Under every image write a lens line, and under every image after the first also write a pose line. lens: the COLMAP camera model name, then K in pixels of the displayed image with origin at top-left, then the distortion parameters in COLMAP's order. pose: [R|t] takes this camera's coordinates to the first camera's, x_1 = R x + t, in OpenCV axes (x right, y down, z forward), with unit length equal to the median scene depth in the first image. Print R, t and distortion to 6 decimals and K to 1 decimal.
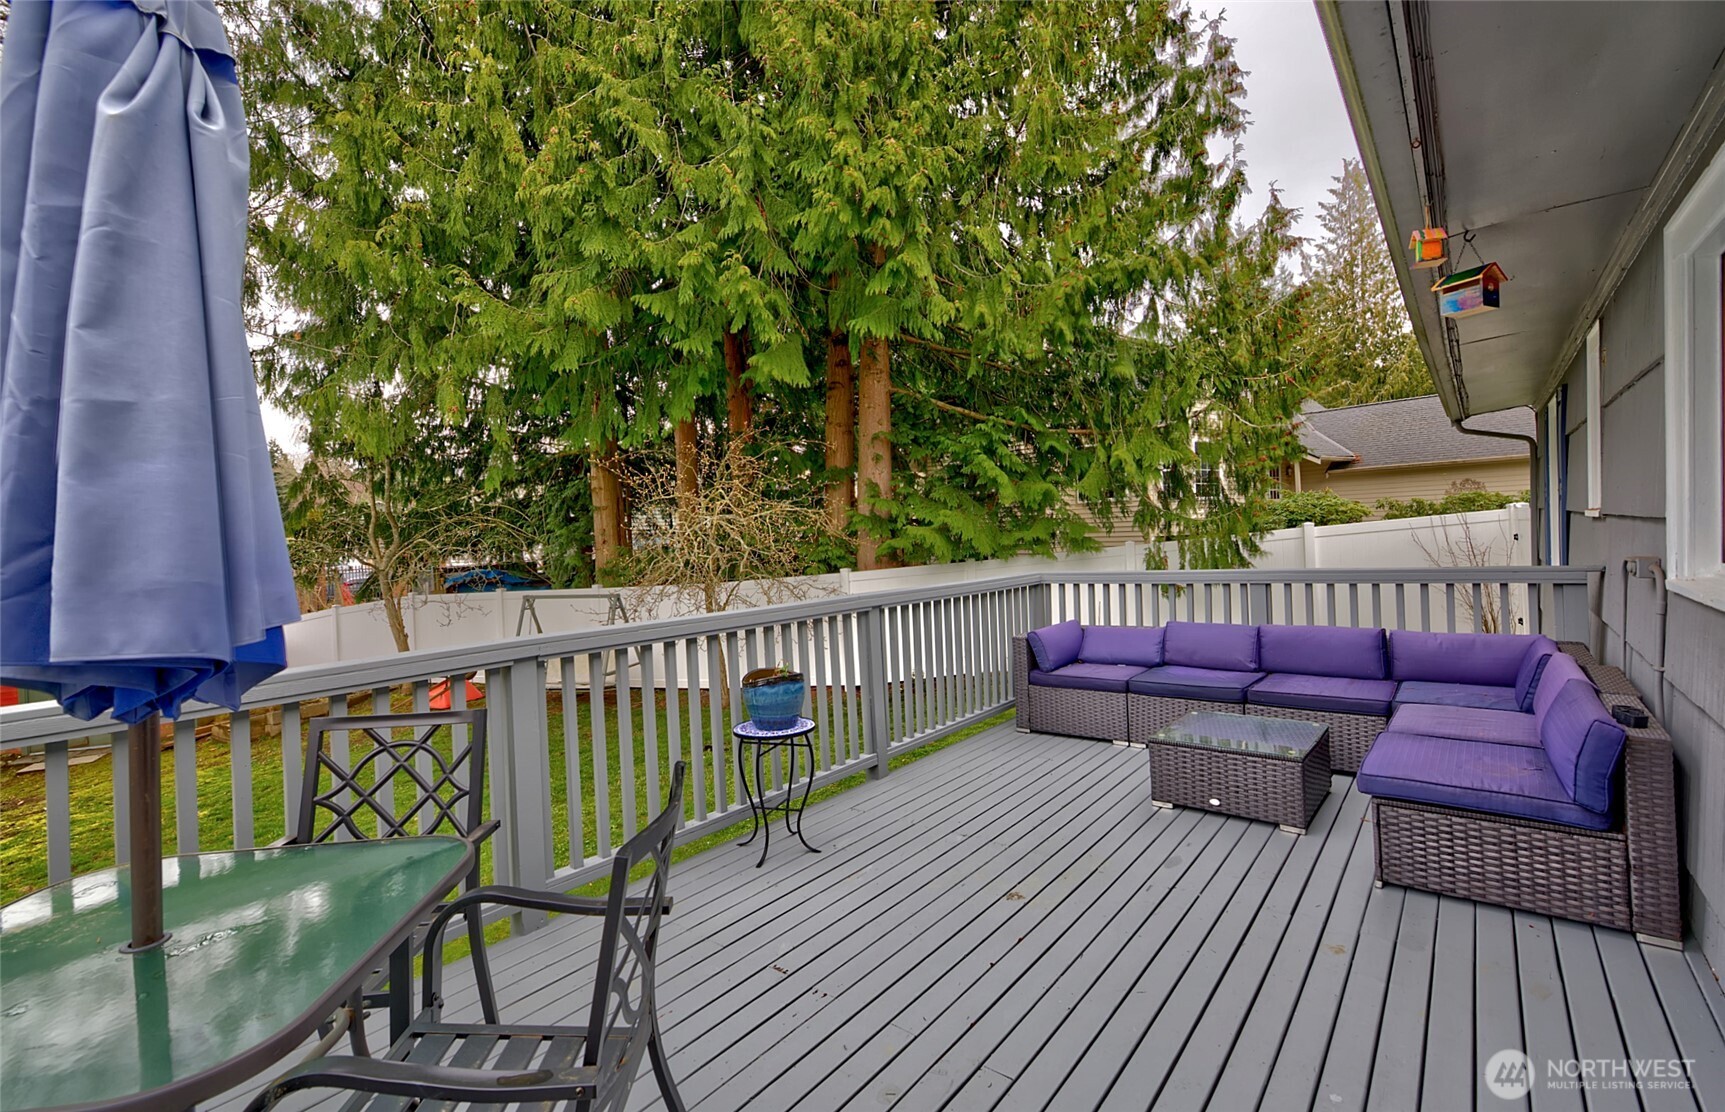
lens RADIAL K [[767.9, 0, 869.1], [0, 767.9, 555.5], [0, 0, 1]] dist [0.002639, 0.000092]
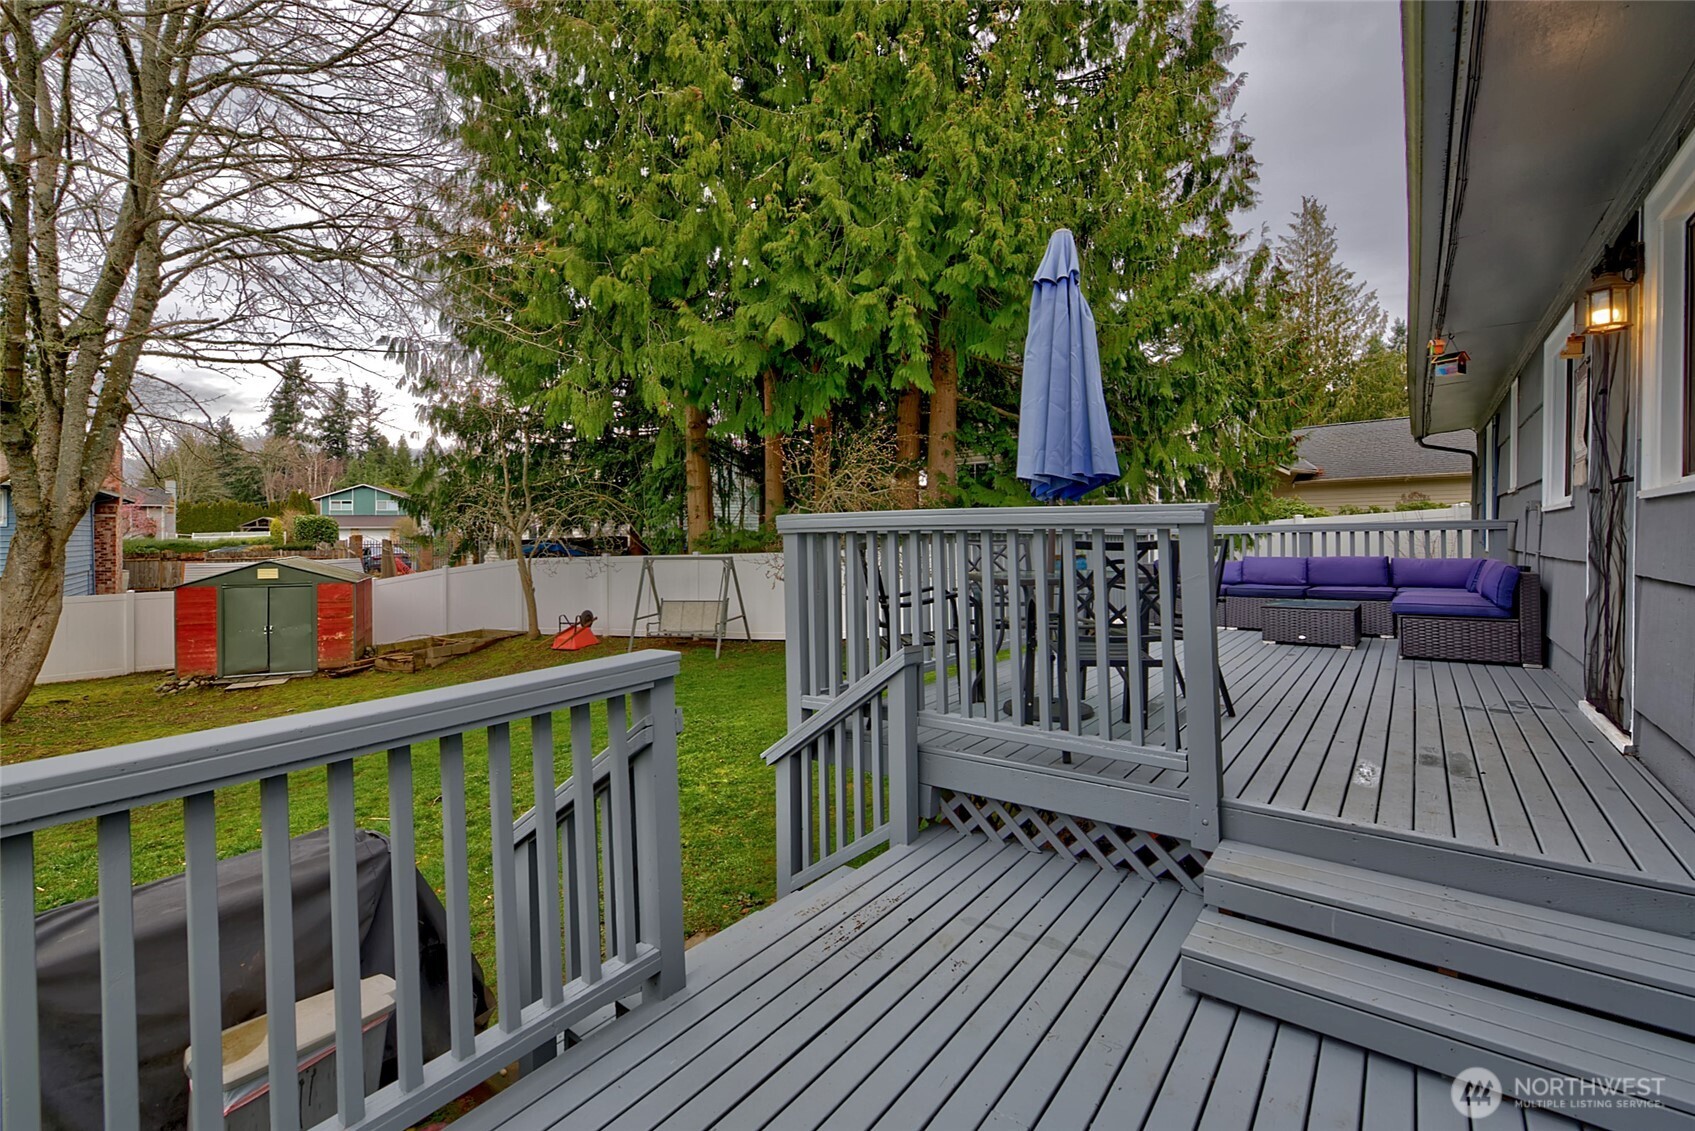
lens RADIAL K [[728.1, 0, 861.1], [0, 728.1, 543.1], [0, 0, 1]] dist [-0.000320, 0.000547]
pose [[0.999305, 0.033064, 0.017202, -0.220276], [-0.032861, 0.999388, -0.011949, 0.054434], [-0.017587, 0.011375, 0.999781, -0.246050]]
